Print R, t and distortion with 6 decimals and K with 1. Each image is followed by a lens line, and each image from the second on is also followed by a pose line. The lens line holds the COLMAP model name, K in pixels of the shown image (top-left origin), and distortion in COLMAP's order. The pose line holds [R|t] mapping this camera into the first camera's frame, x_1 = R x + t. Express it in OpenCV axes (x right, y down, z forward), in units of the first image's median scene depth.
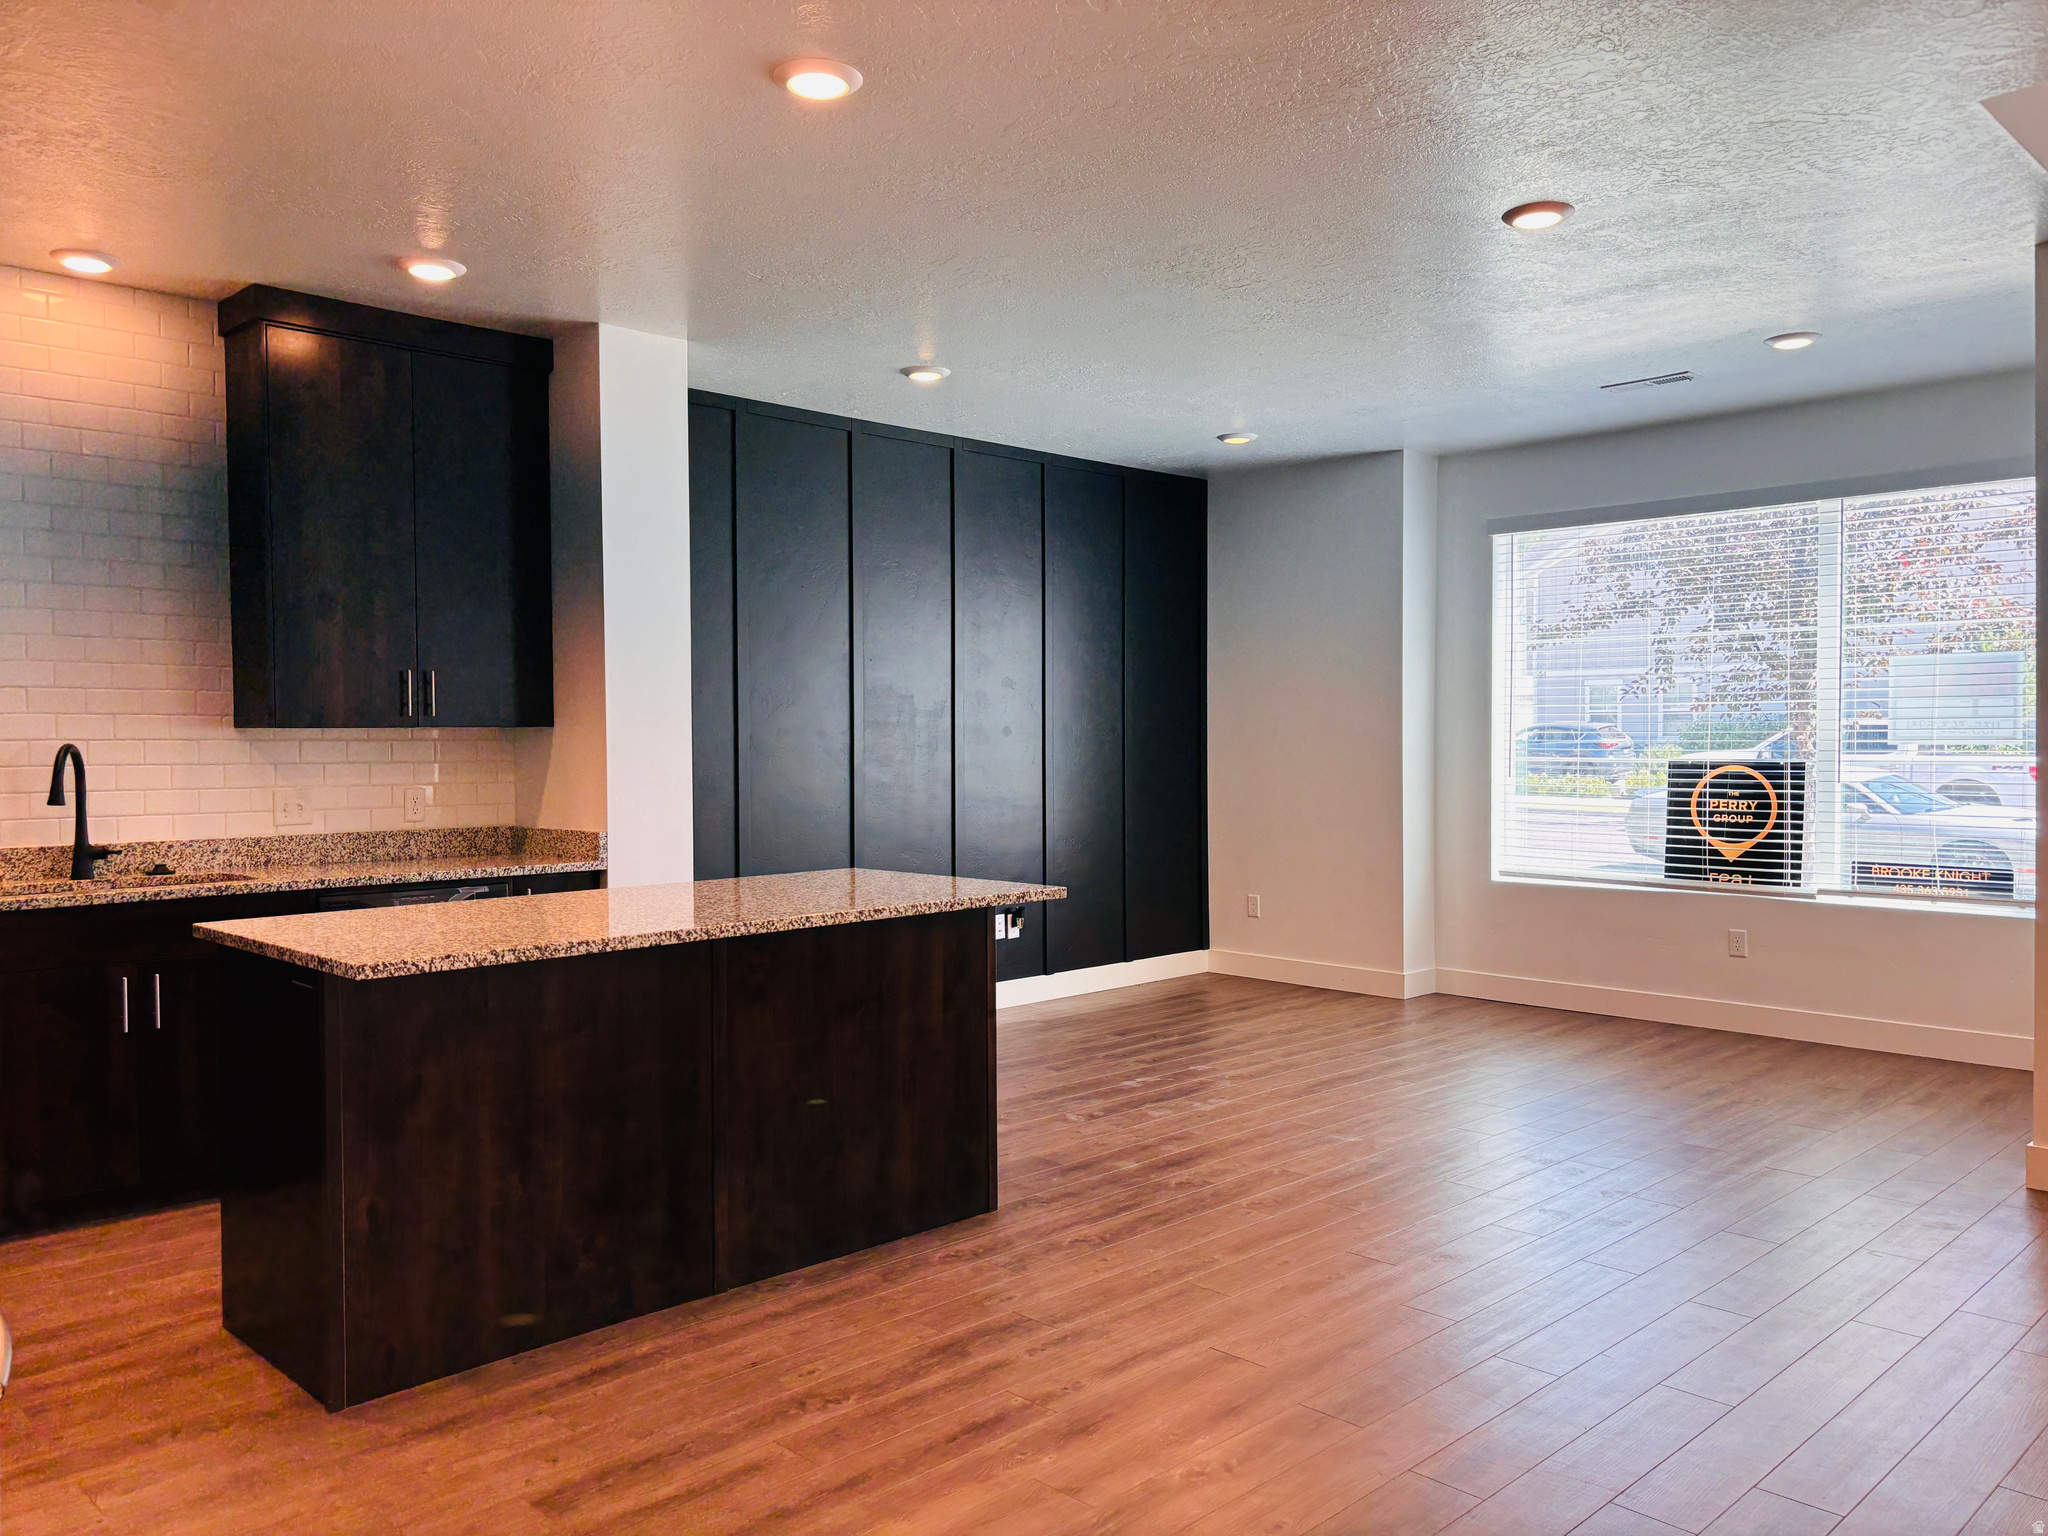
lens RADIAL K [[1569.1, 0, 1027.3], [0, 1569.1, 775.2], [0, 0, 1]] dist [0.074570, -0.071865]
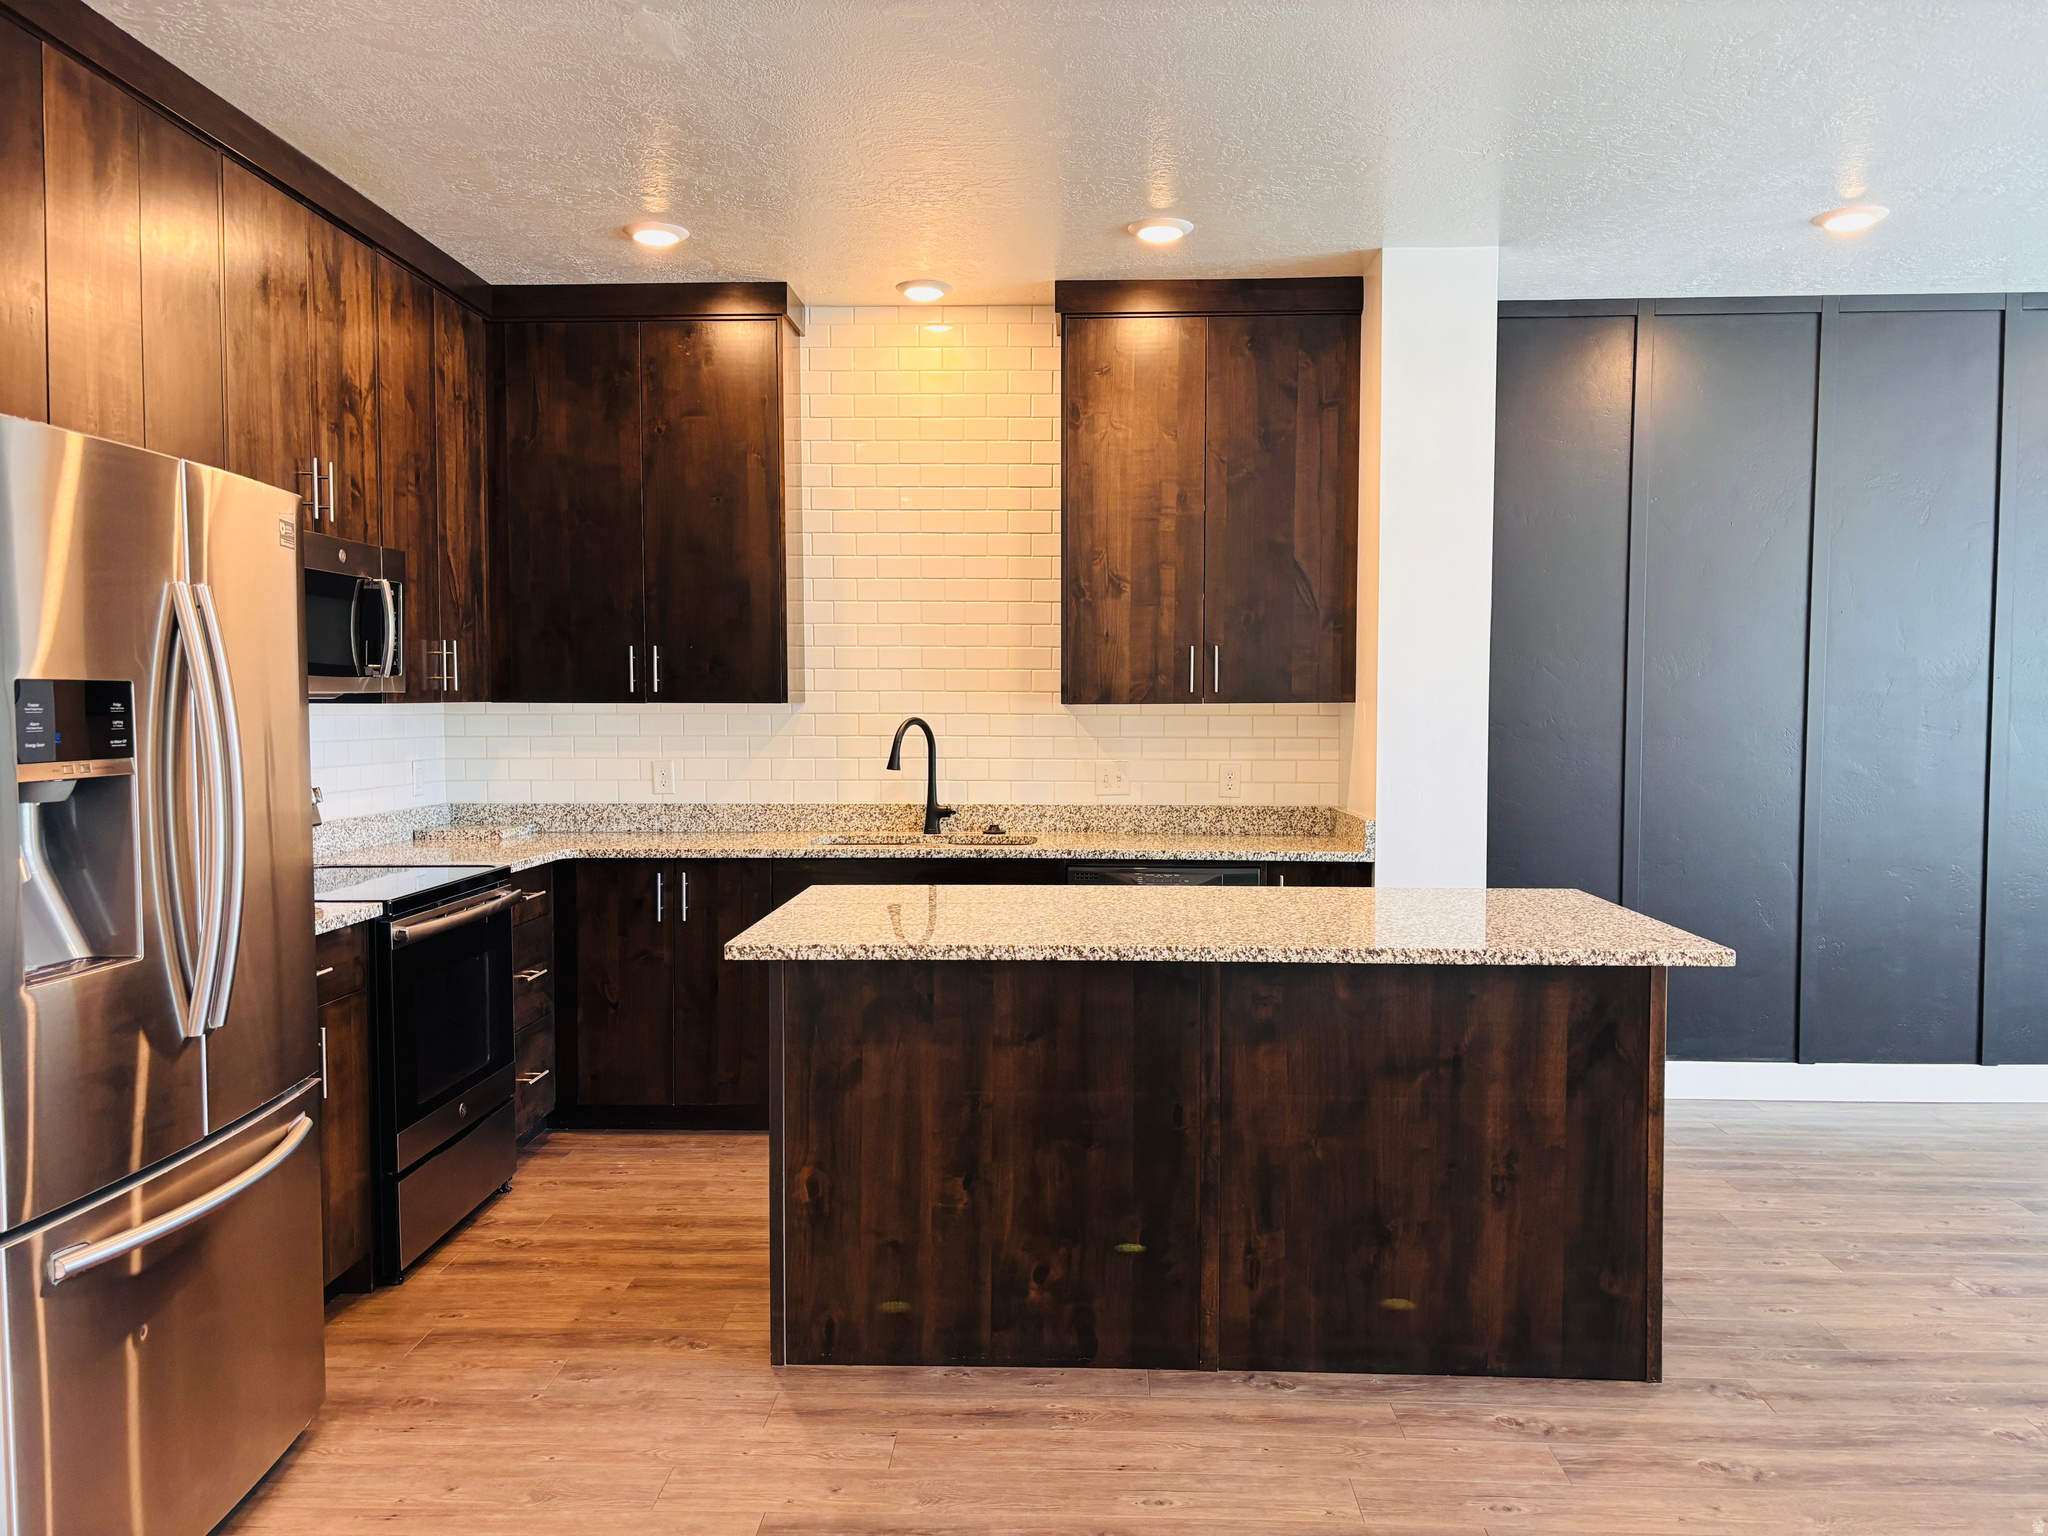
lens RADIAL K [[1569.1, 0, 1027.3], [0, 1569.1, 775.2], [0, 0, 1]] dist [0.074570, -0.071865]
pose [[0.685281, 0.041964, -0.727069, 0.323556], [-0.023040, 0.999088, 0.035949, -0.022696], [0.727915, -0.007883, 0.685622, 0.315080]]
